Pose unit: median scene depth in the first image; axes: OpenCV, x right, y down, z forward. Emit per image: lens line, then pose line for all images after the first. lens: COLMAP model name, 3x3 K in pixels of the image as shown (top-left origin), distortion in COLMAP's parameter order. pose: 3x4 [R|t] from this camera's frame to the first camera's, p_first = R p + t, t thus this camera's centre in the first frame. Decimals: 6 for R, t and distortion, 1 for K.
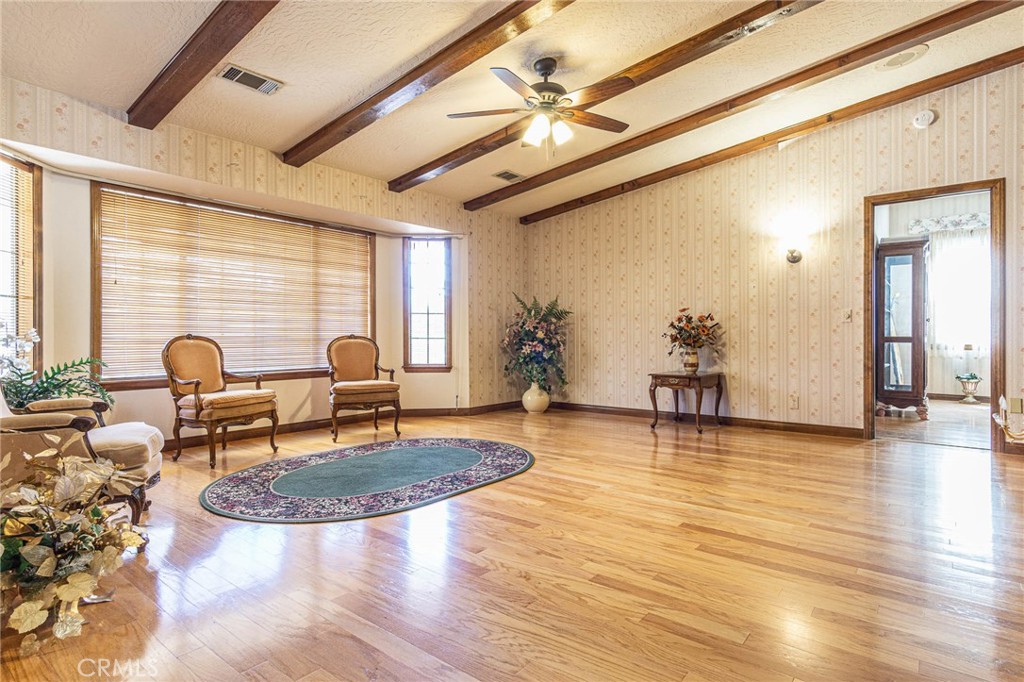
lens RADIAL K [[525.8, 0, 503.2], [0, 525.8, 342.9], [0, 0, 1]] dist [0.002345, 0.000179]
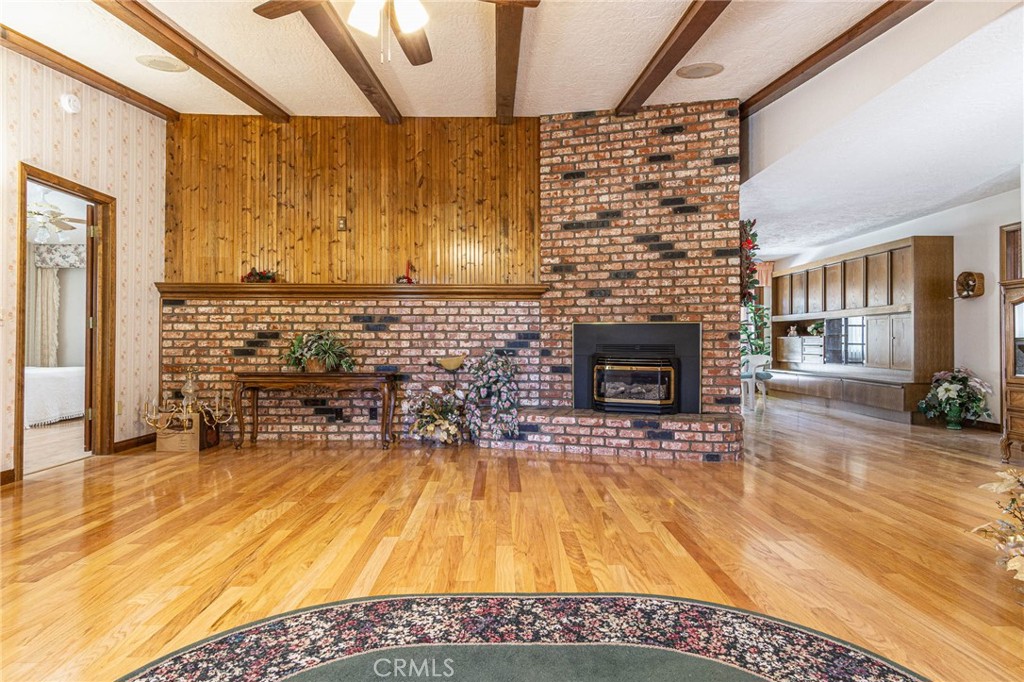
lens RADIAL K [[555.4, 0, 506.8], [0, 555.4, 337.3], [0, 0, 1]] dist [0.001765, 0.001162]
pose [[-0.648387, 0.011891, 0.761218, -0.428882], [0.012530, 0.999909, -0.004947, -0.012373], [-0.761208, 0.006331, -0.648477, 1.126704]]
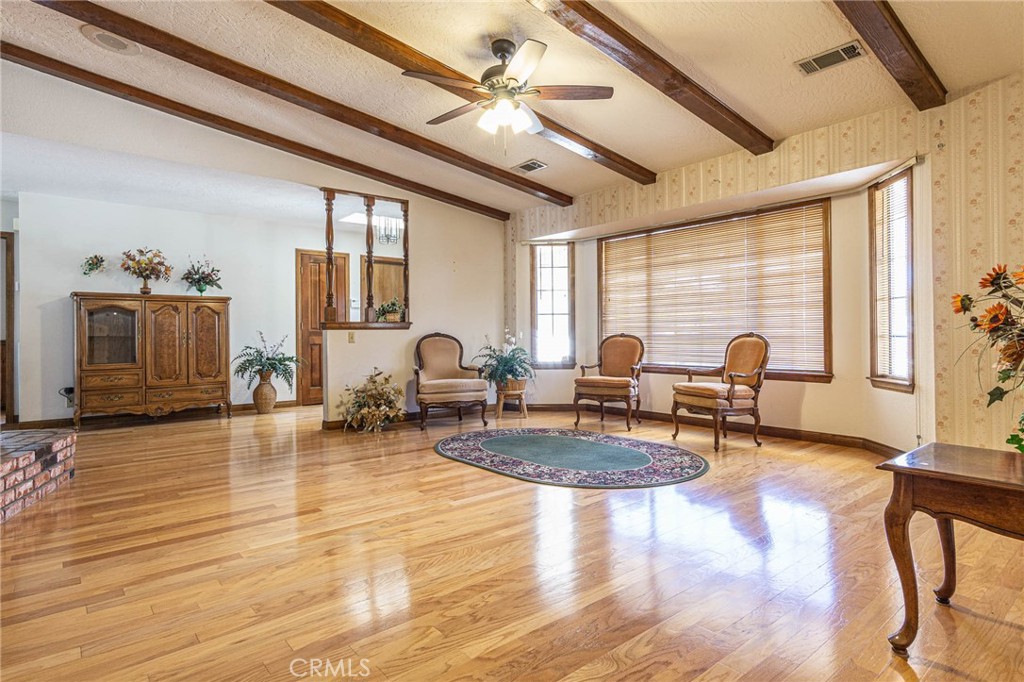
lens RADIAL K [[536.2, 0, 514.7], [0, 536.2, 336.6], [0, 0, 1]] dist [0.000103, 0.002065]
pose [[-0.161600, 0.003707, -0.986849, 0.880316], [-0.004283, 0.999981, 0.004458, -0.014530], [0.986847, 0.004948, -0.161581, 1.010535]]
